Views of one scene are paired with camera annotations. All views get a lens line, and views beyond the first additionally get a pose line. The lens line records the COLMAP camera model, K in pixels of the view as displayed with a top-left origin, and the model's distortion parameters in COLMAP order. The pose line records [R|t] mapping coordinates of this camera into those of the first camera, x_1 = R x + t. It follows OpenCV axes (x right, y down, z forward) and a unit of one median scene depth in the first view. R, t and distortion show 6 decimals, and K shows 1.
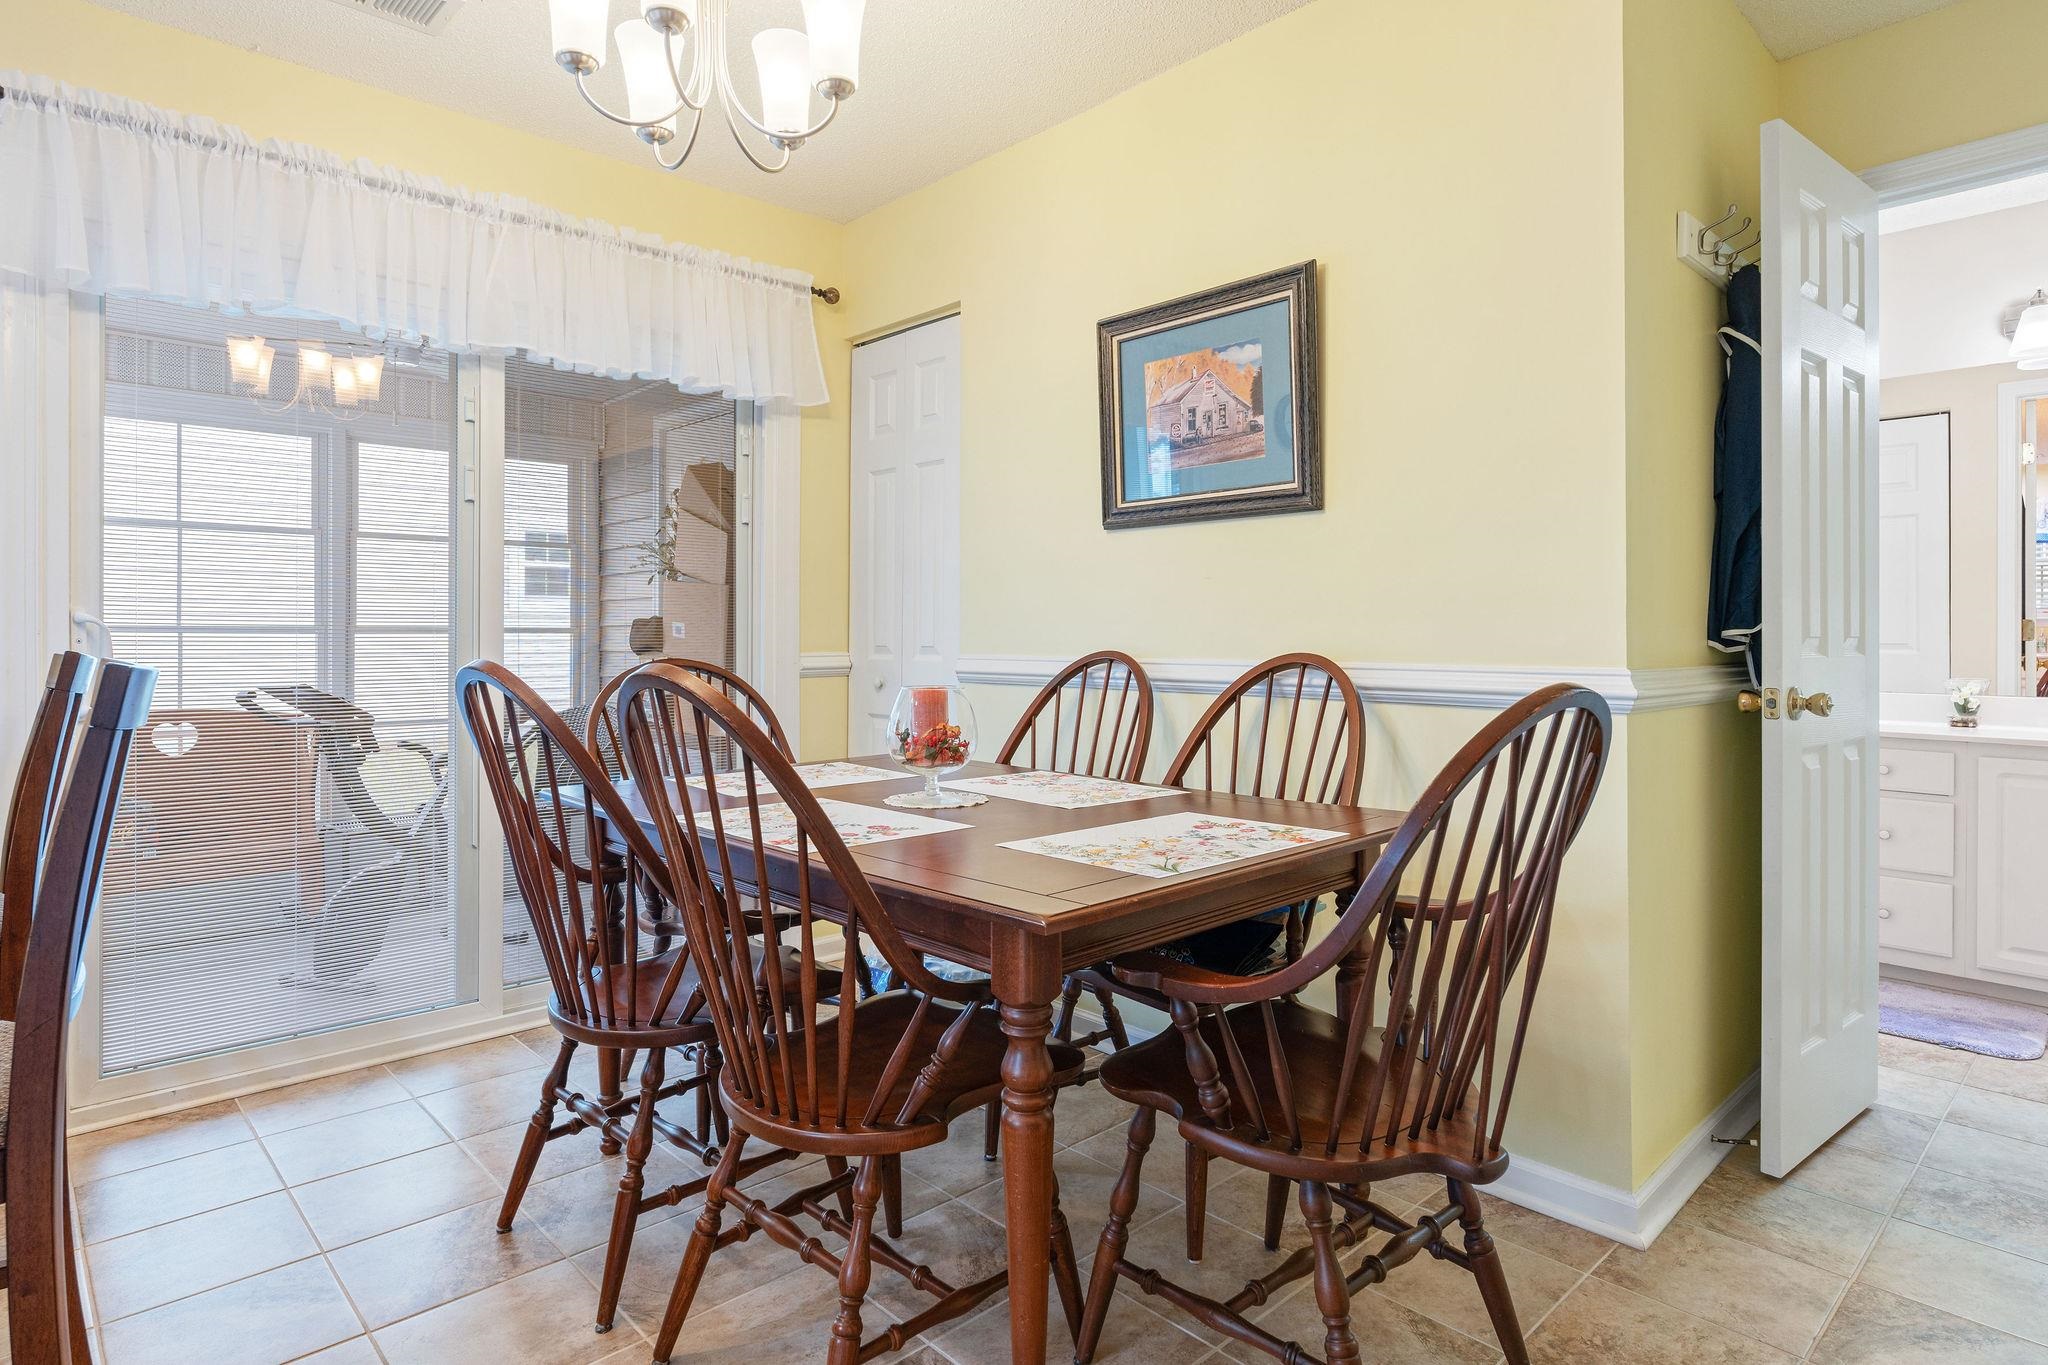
lens RADIAL K [[1100.0, 0, 1025.1], [0, 1100.0, 629.8], [0, 0, 1]] dist [-0.015507, 0.001838]
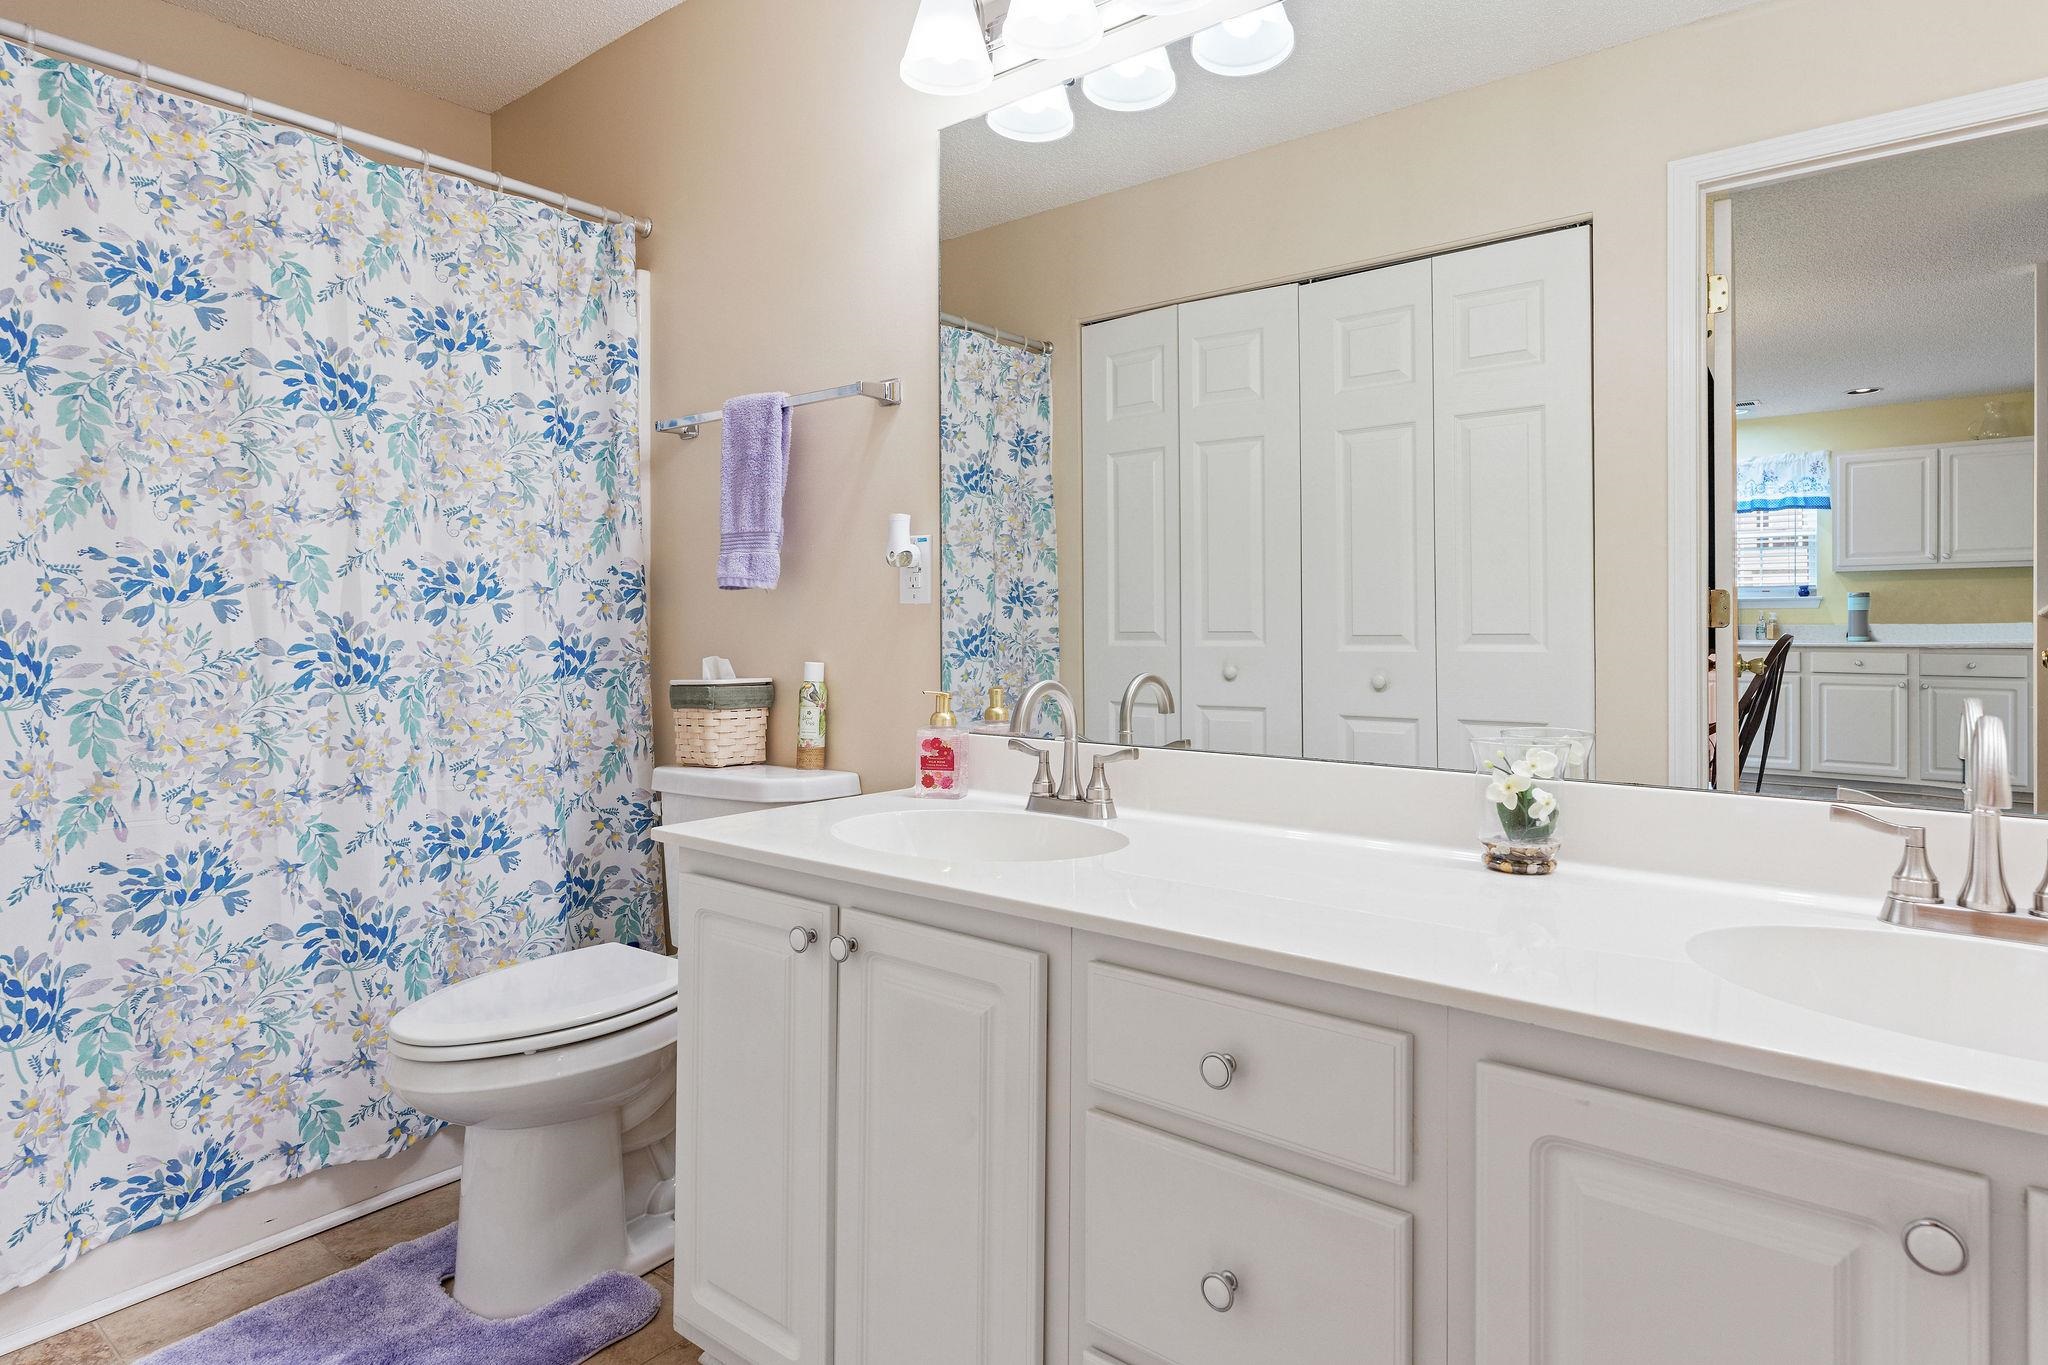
lens RADIAL K [[1100.0, 0, 1025.1], [0, 1100.0, 629.8], [0, 0, 1]] dist [-0.015507, 0.001838]
pose [[0.986730, -0.001489, 0.162360, 0.644700], [-0.000510, 0.999925, 0.012269, 0.006203], [-0.162366, -0.012189, 0.986655, 0.673305]]
